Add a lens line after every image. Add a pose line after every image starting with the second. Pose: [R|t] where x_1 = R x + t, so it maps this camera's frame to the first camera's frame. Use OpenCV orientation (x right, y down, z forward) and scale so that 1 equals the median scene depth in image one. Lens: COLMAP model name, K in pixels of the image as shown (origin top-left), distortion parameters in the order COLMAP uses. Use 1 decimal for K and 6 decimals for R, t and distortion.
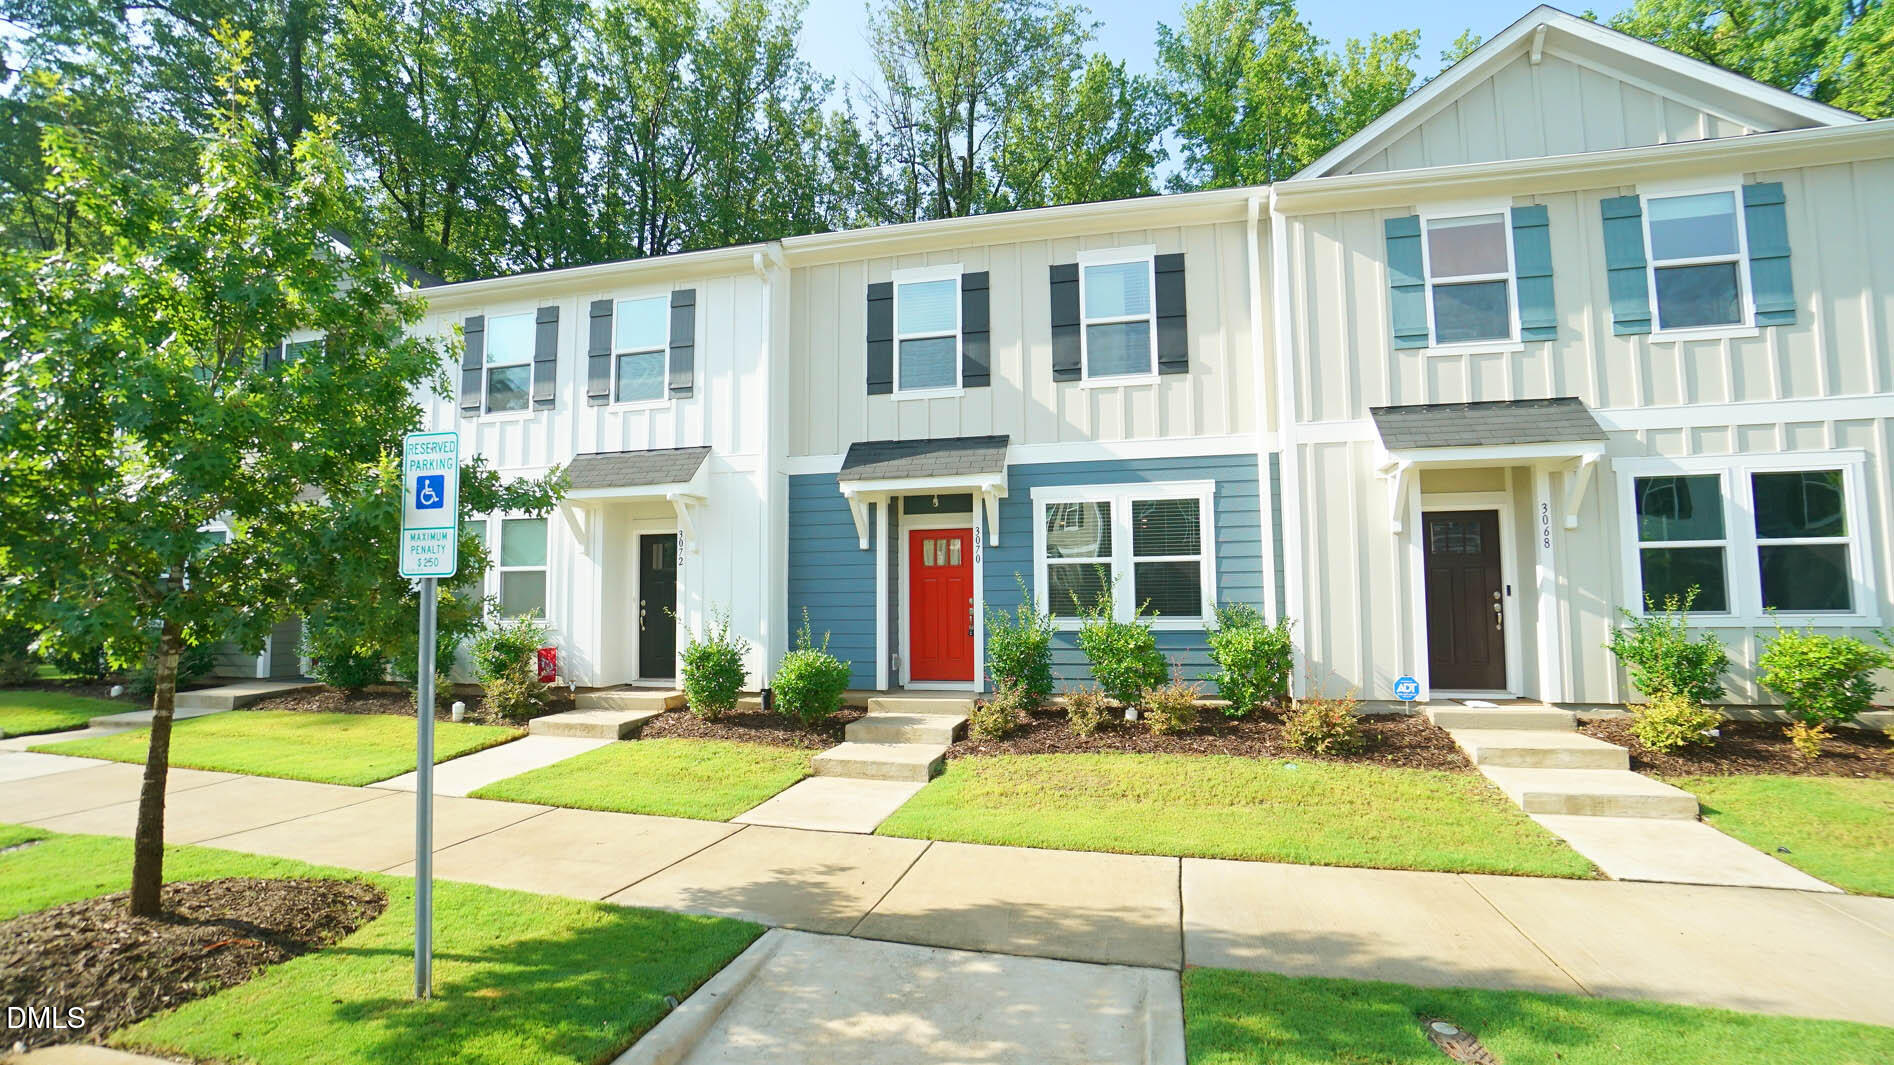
lens RADIAL K [[846.9, 0, 931.2], [0, 846.9, 545.6], [0, 0, 1]] dist [-0.055732, 0.023200]
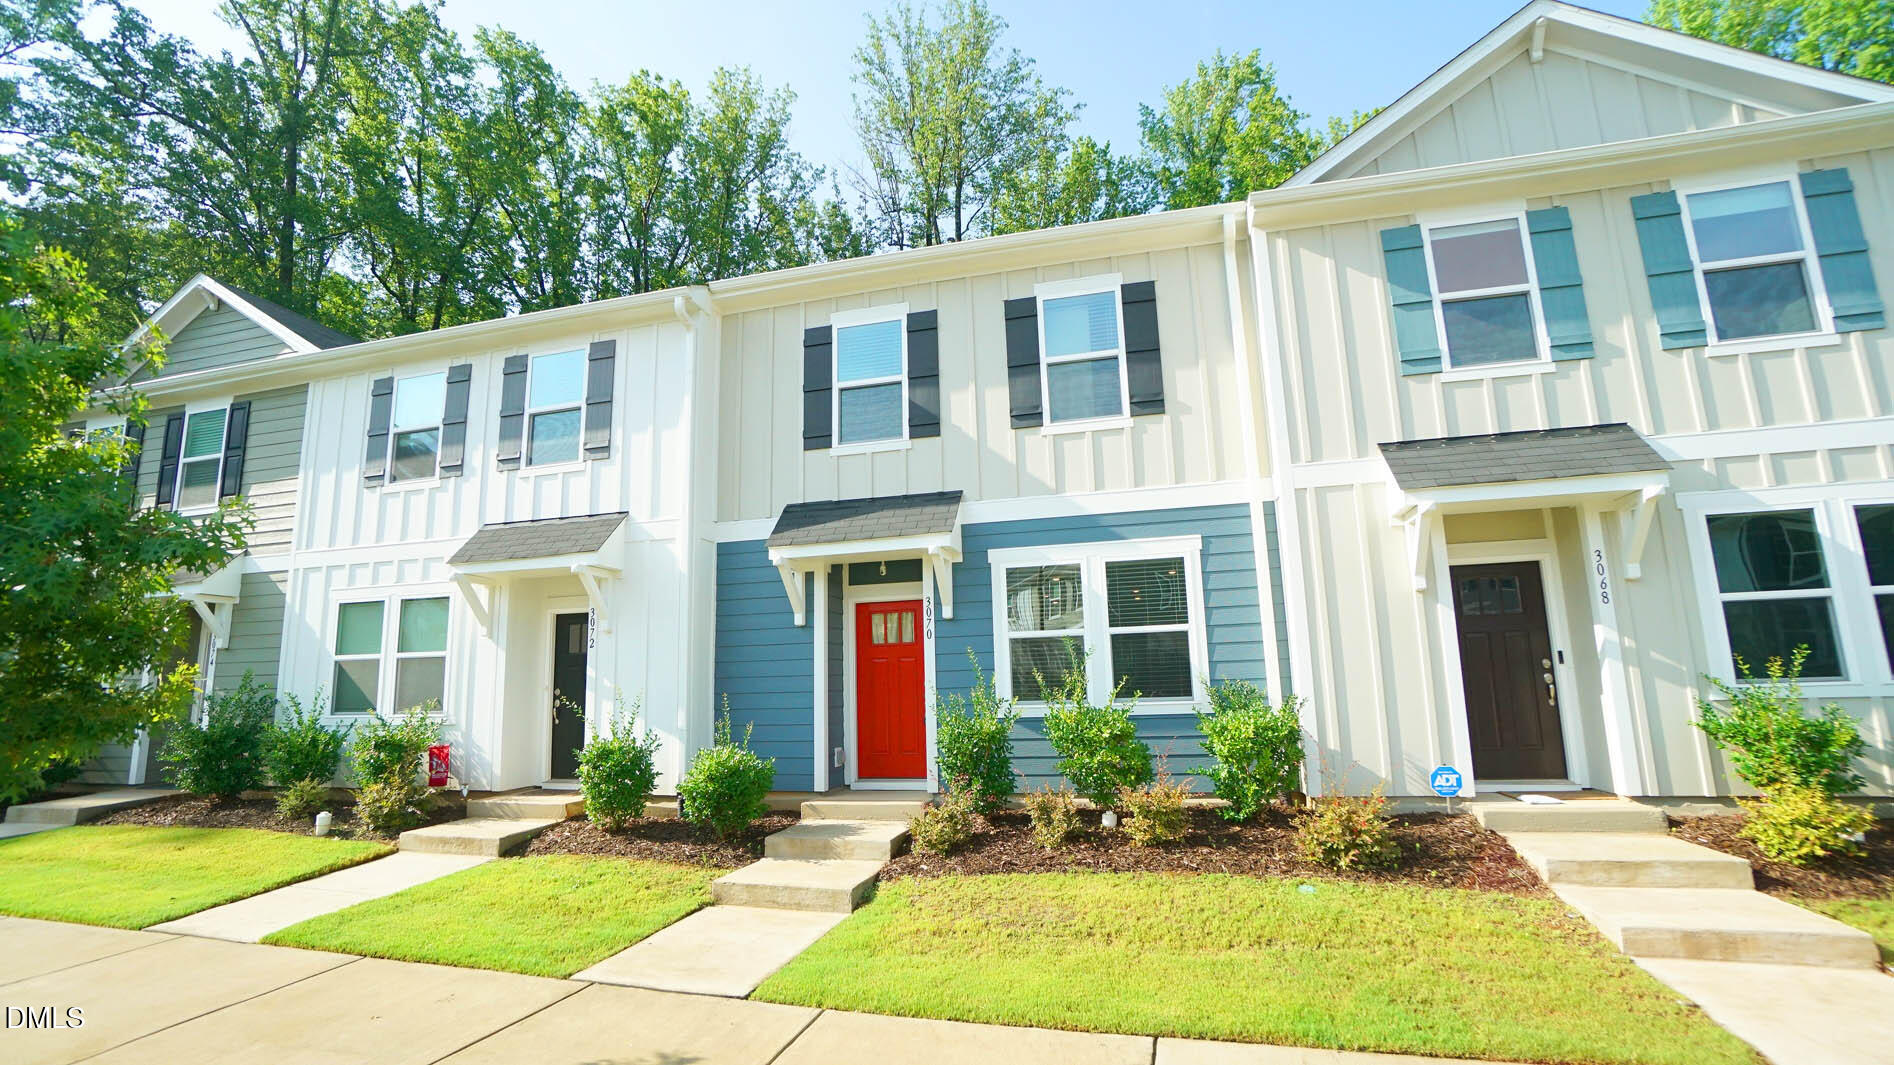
lens RADIAL K [[846.9, 0, 931.2], [0, 846.9, 545.6], [0, 0, 1]] dist [-0.055732, 0.023200]
pose [[0.999762, -0.019270, -0.010199, 0.076782], [0.018152, 0.994805, -0.100164, 0.013896], [0.012076, 0.099955, 0.994919, 0.157248]]
